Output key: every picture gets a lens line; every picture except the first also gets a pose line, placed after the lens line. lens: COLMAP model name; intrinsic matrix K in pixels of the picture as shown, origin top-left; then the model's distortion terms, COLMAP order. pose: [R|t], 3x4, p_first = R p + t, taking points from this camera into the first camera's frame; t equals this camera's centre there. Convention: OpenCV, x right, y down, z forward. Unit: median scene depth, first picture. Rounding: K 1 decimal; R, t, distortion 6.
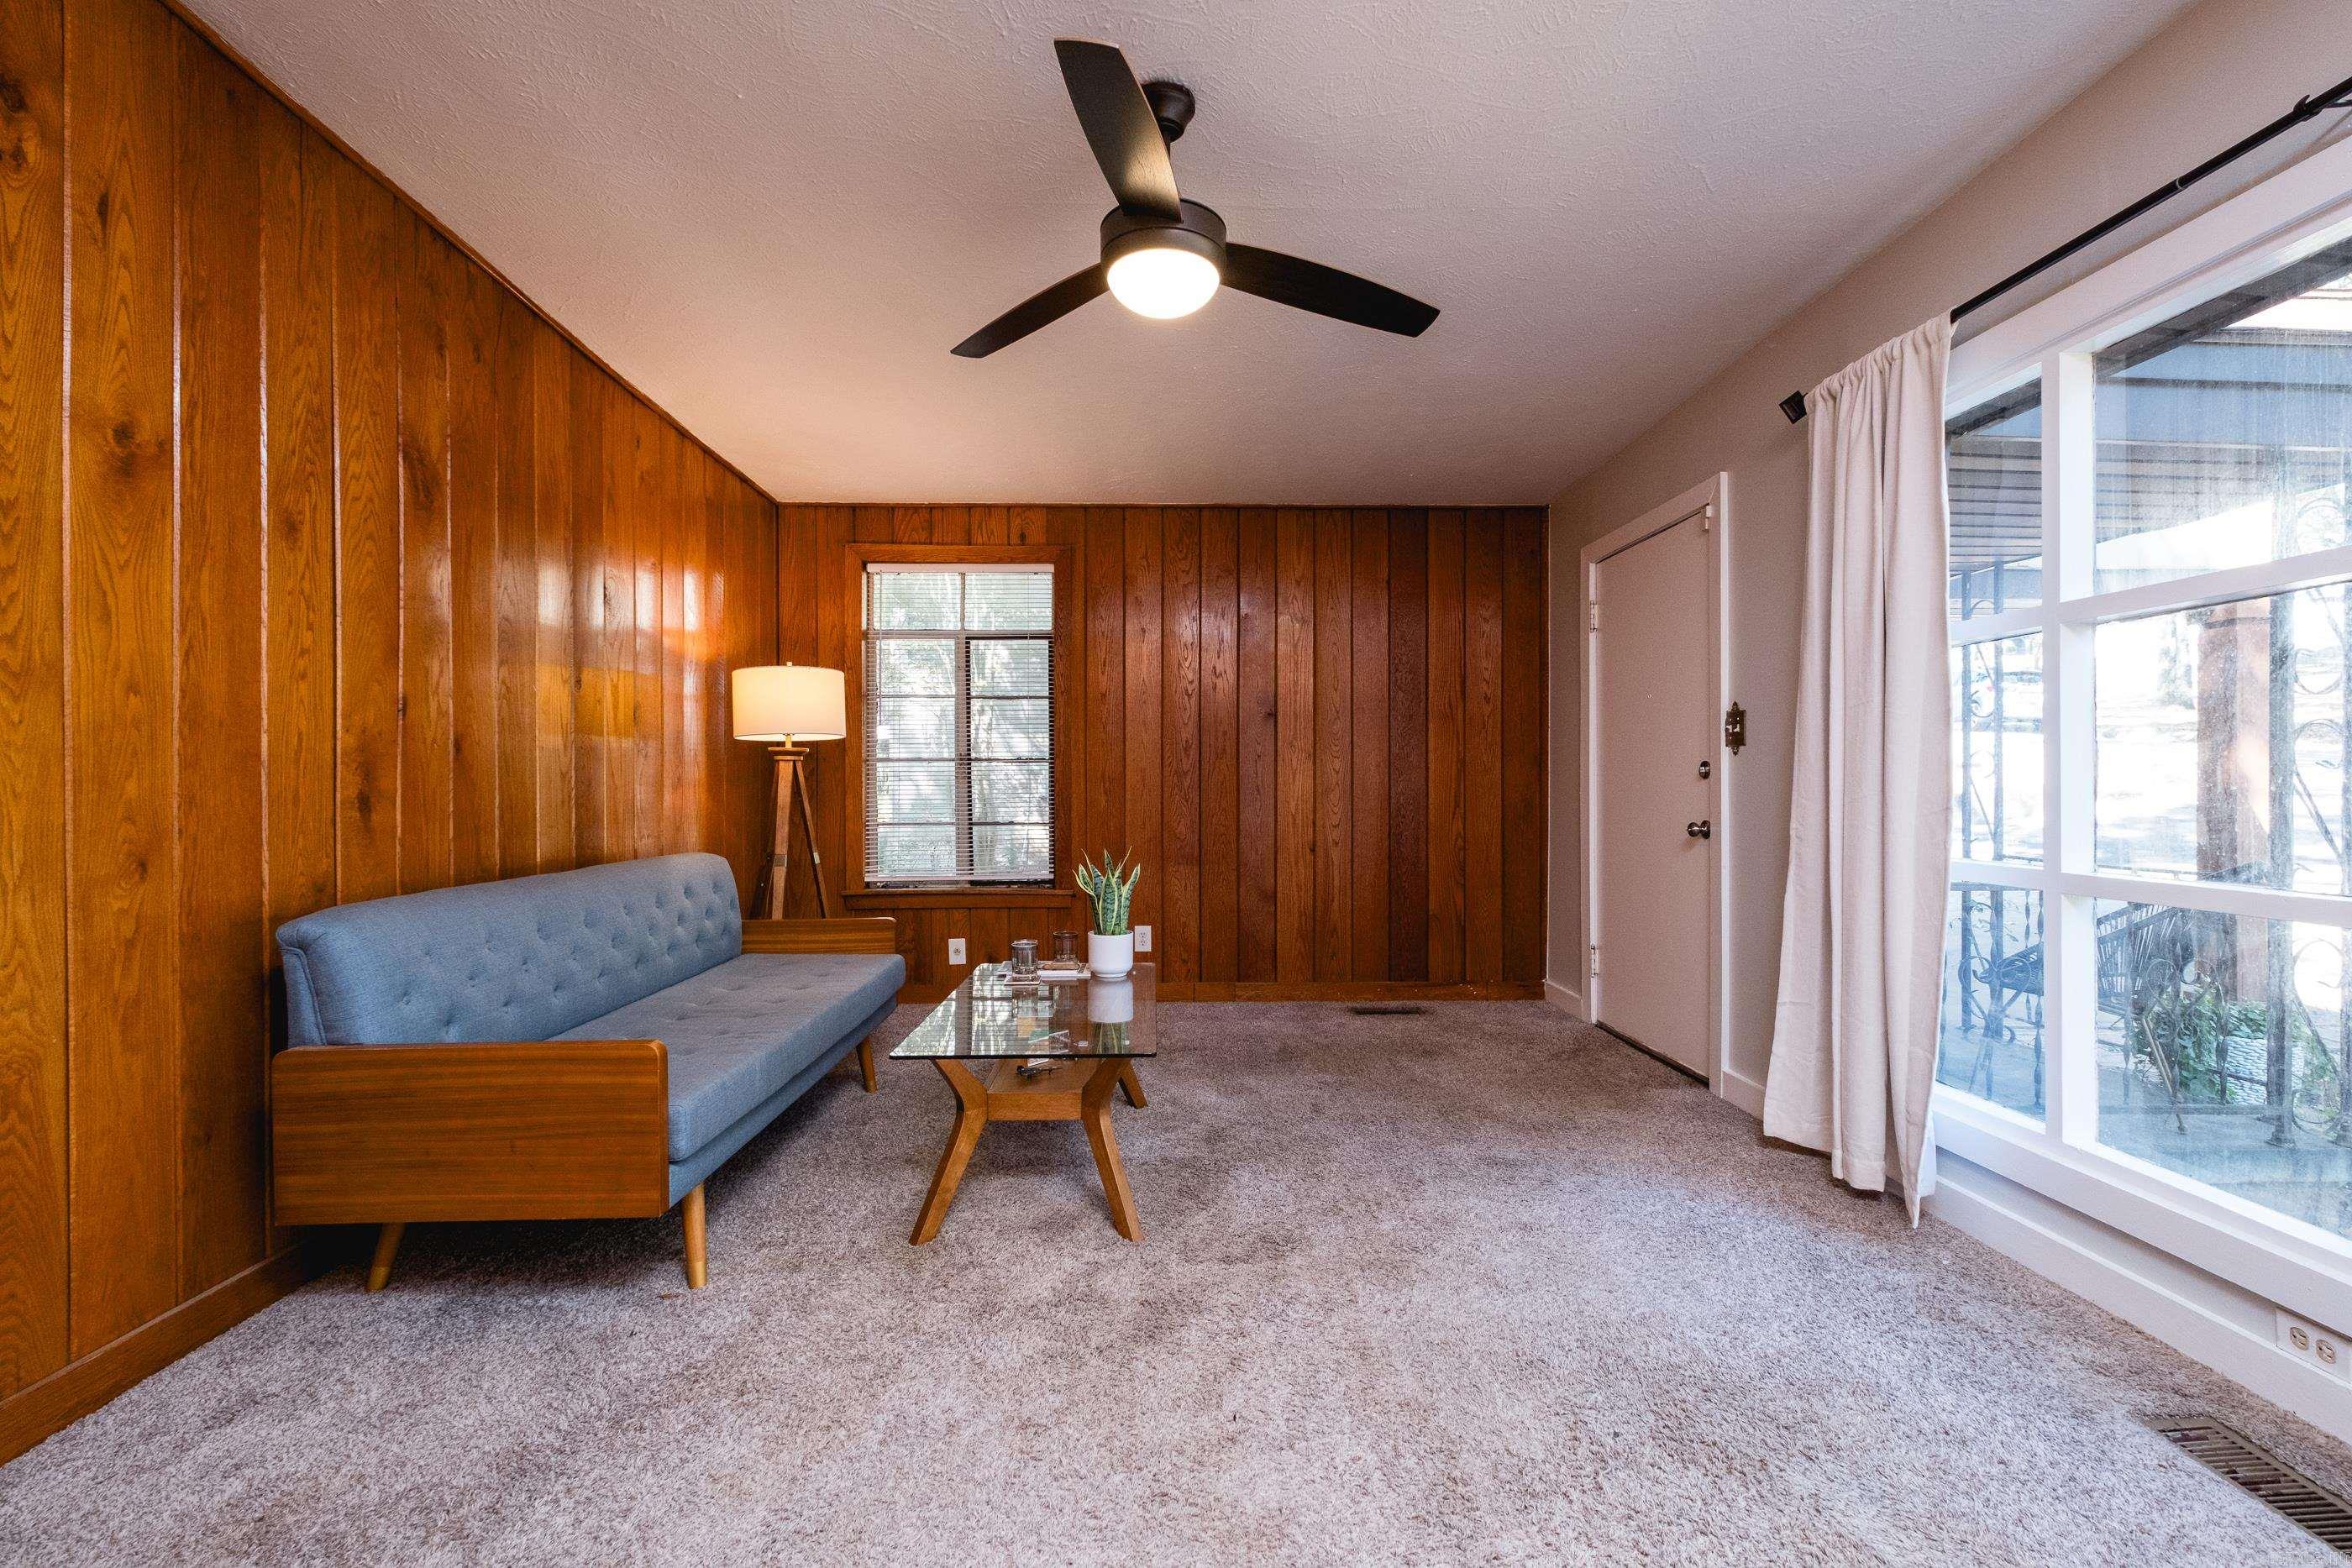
lens RADIAL K [[1012.6, 0, 1159.7], [0, 1012.6, 782.9], [0, 0, 1]] dist [0.001826, -0.004160]
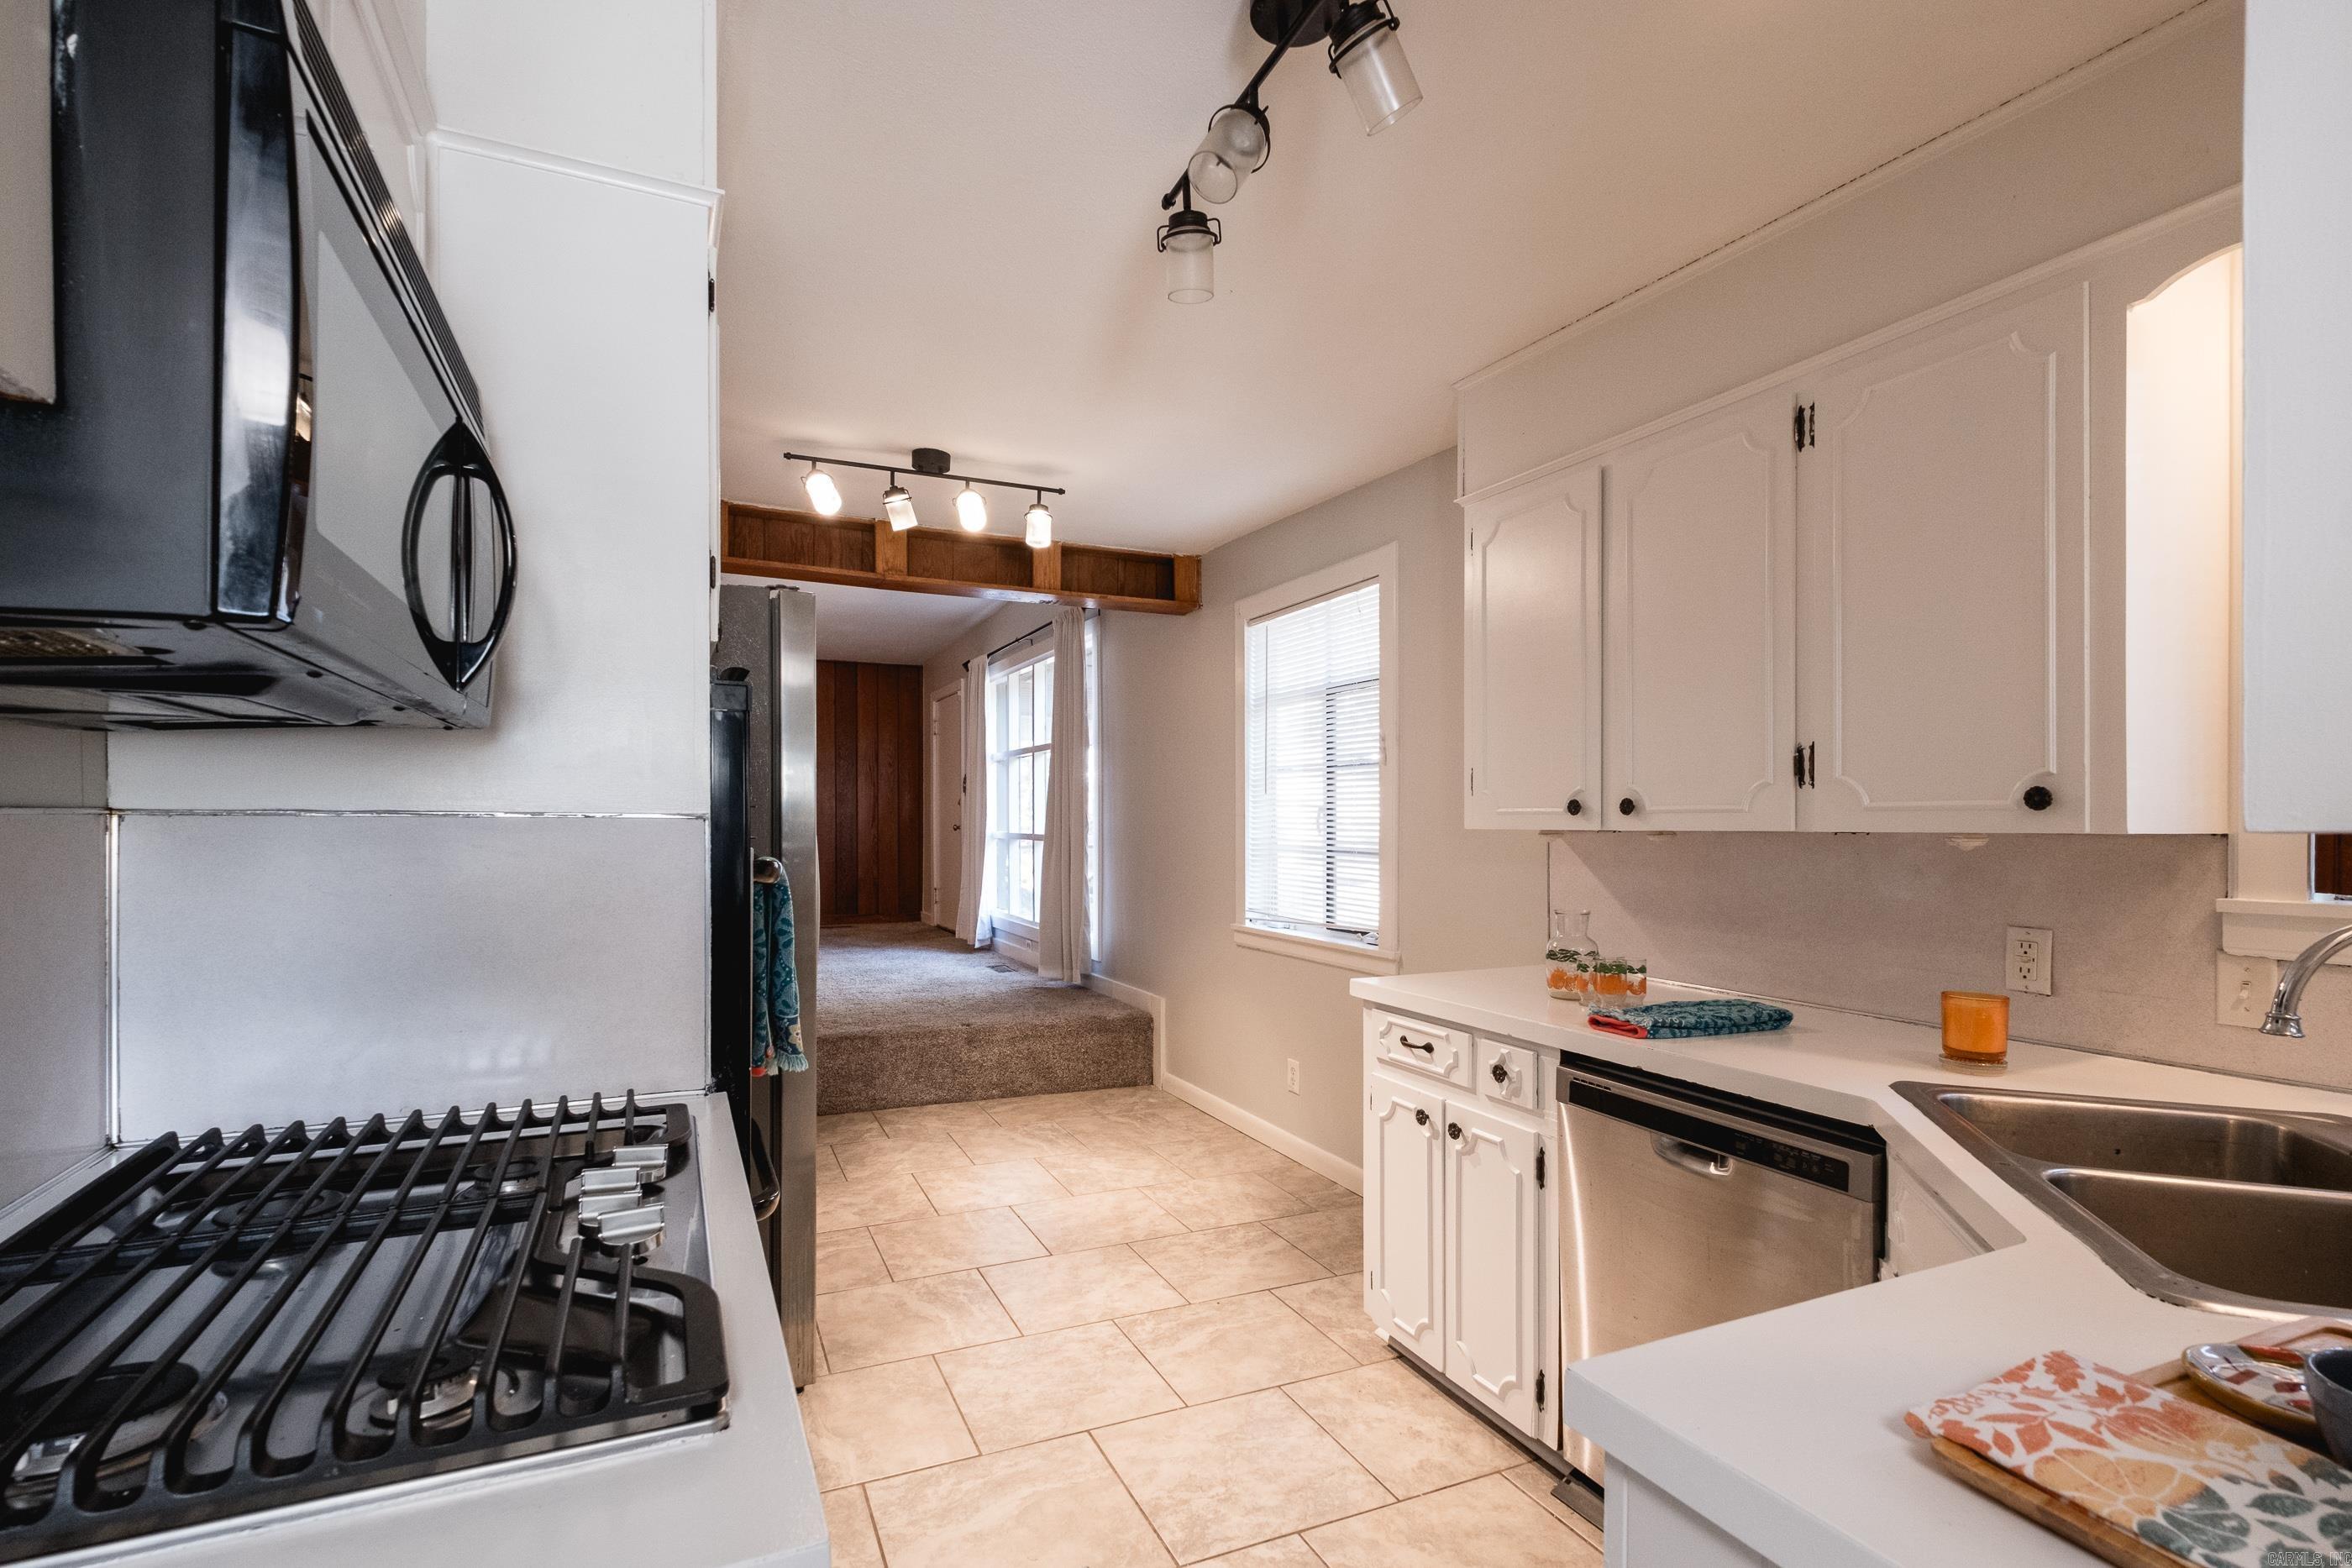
lens RADIAL K [[1115.0, 0, 1184.0], [0, 1115.0, 825.2], [0, 0, 1]] dist [0.000101, -0.000220]
pose [[0.911123, -0.002017, 0.412129, -0.047432], [0.001244, 0.999997, 0.002144, 0.034253], [-0.412132, -0.001441, 0.911123, -1.494344]]
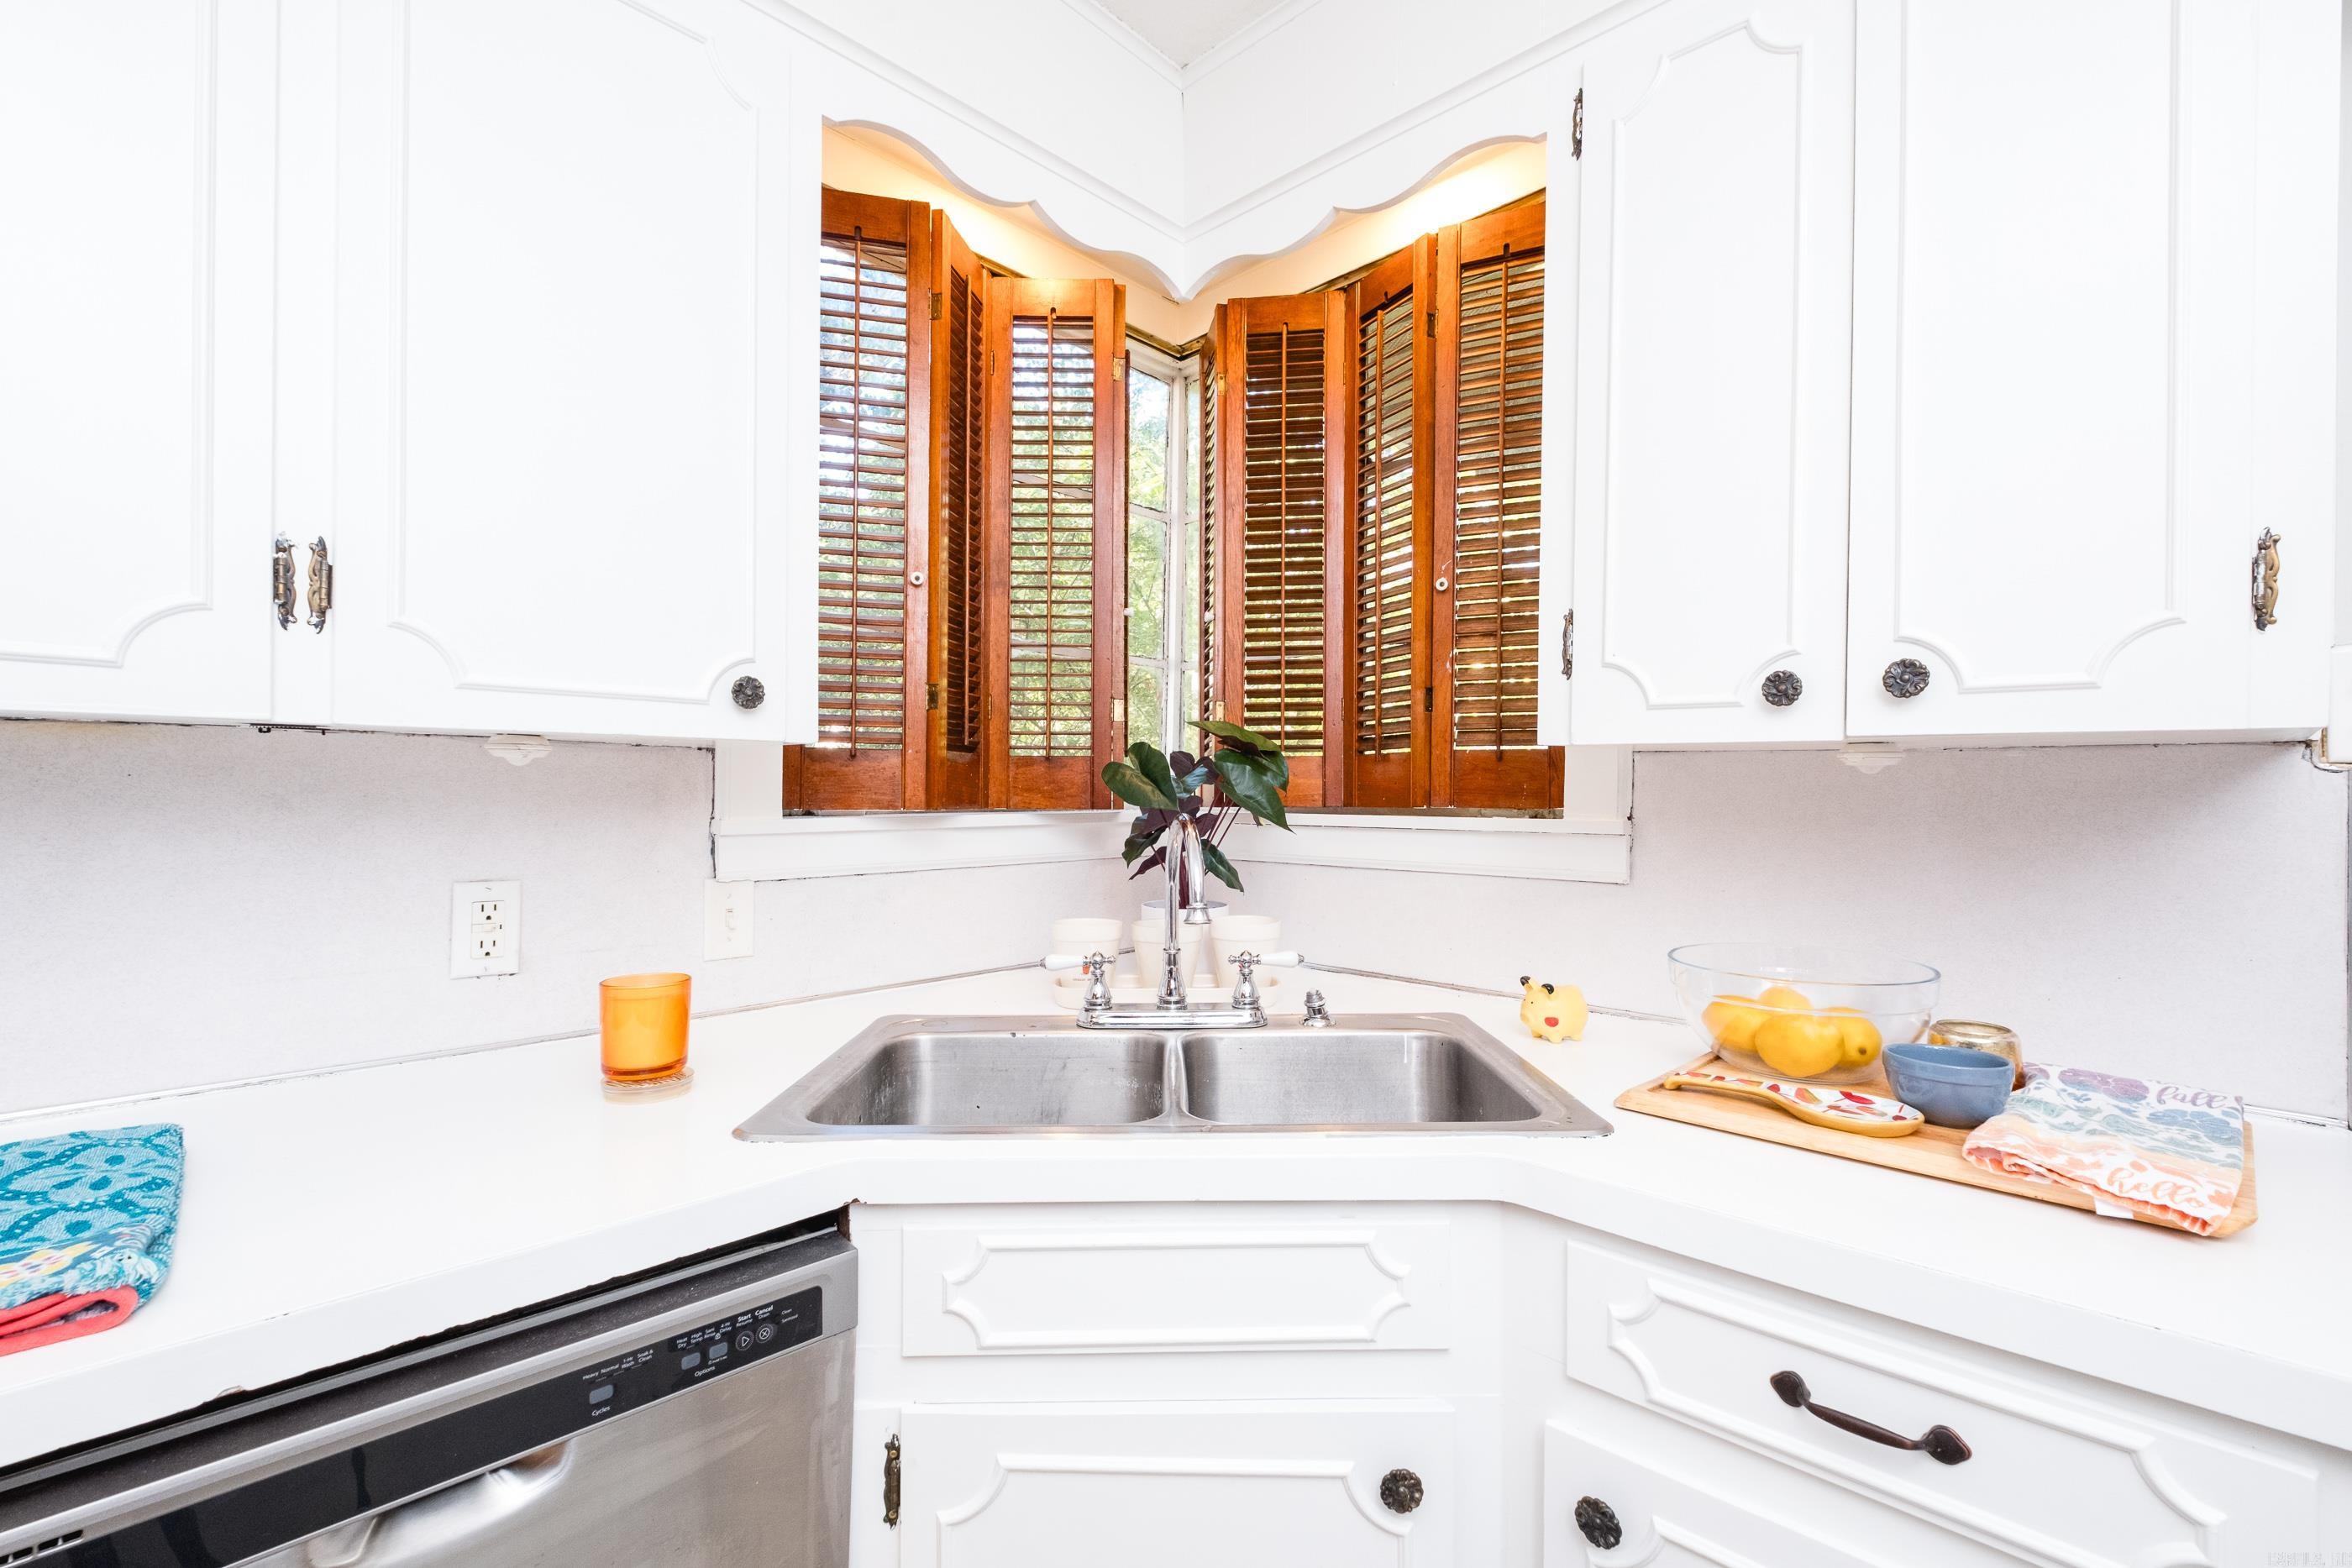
lens RADIAL K [[1039.8, 0, 1175.2], [0, 1039.8, 789.1], [0, 0, 1]] dist [0.003911, -0.006034]
pose [[-0.717605, -0.009795, 0.696381, 0.148246], [-0.013512, 0.999909, 0.000140, 0.052454], [-0.696319, -0.009309, -0.717672, -1.074659]]
